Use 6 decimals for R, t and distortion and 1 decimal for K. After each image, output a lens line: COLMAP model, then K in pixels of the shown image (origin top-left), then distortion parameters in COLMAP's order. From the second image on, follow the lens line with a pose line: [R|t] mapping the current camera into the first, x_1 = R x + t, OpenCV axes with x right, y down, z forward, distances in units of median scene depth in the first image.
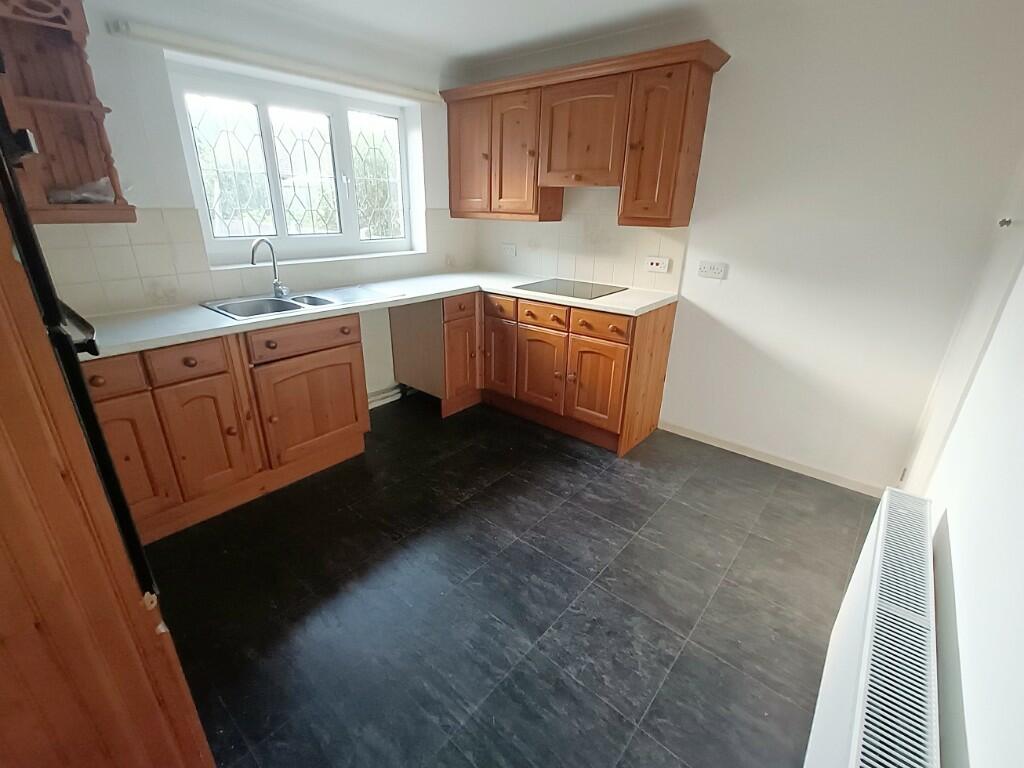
lens RADIAL K [[458.8, 0, 506.4], [0, 458.8, 385.7], [0, 0, 1]] dist [-0.000360, 0.000166]
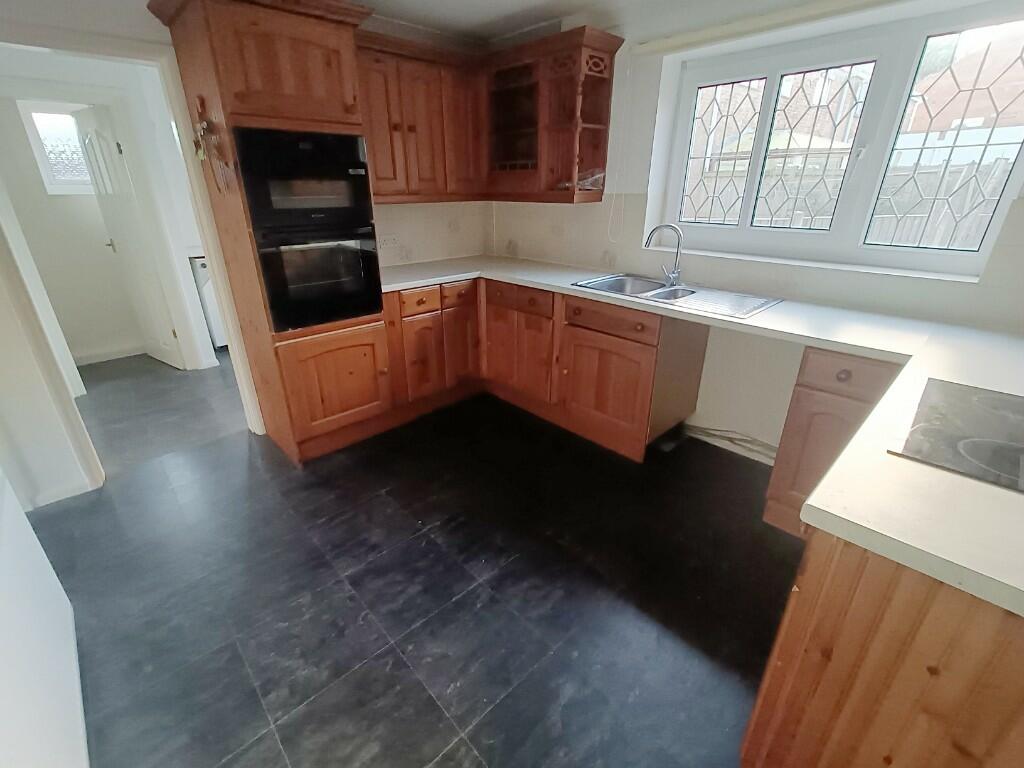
lens RADIAL K [[458.8, 0, 506.4], [0, 458.8, 385.7], [0, 0, 1]] dist [-0.000360, 0.000166]
pose [[-0.113443, 0.383663, -0.916479, 0.771671], [-0.363809, 0.842327, 0.397654, -0.388875], [0.924540, 0.378534, 0.044024, 1.001126]]
